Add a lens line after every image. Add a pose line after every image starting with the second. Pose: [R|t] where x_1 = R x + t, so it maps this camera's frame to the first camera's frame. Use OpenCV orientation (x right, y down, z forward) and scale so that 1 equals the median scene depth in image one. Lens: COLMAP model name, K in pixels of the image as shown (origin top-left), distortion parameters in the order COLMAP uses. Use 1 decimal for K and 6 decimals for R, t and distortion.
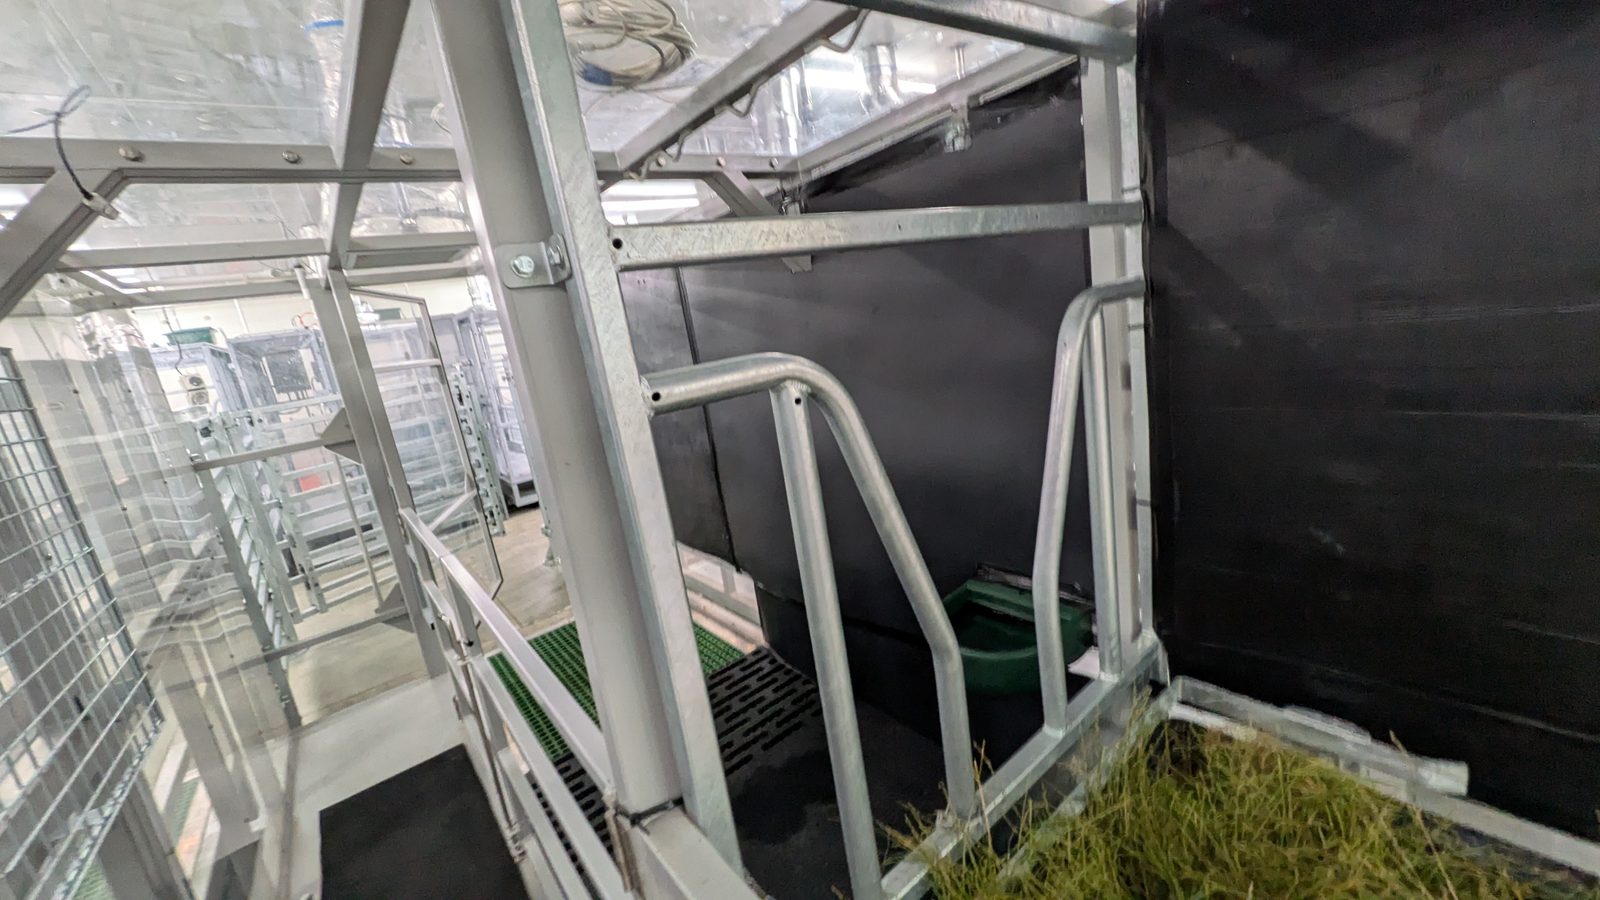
lens RADIAL K [[627.7, 0, 800.0], [0, 627.7, 450.0], [0, 0, 1]] dist [0.000356, 0.000015]
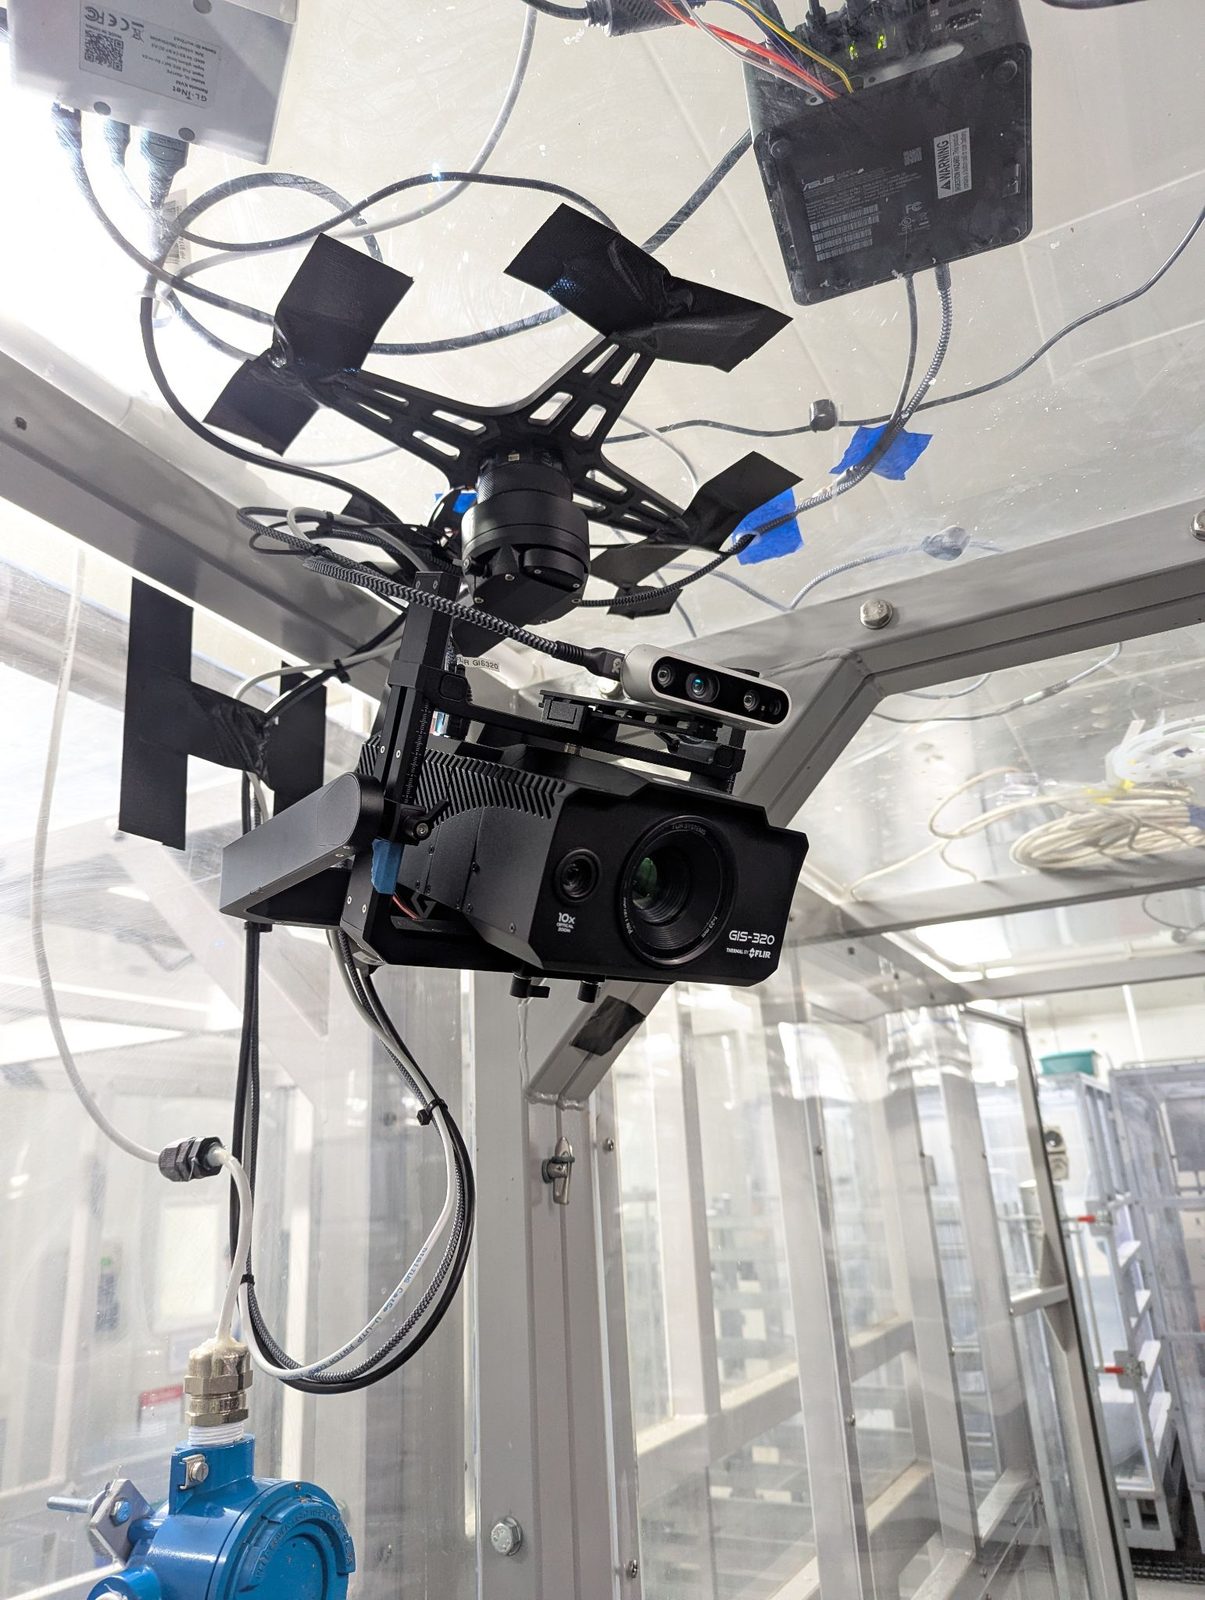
lens RADIAL K [[1131.3, 0, 602.5], [0, 1131.3, 800.0], [0, 0, 1]] dist [0.001848, 0.000265]
pose [[0.403554, -0.175705, -0.897927, -0.099761], [-0.206064, 0.938721, -0.276299, -0.020676], [0.891449, 0.296532, 0.342618, 0.129744]]
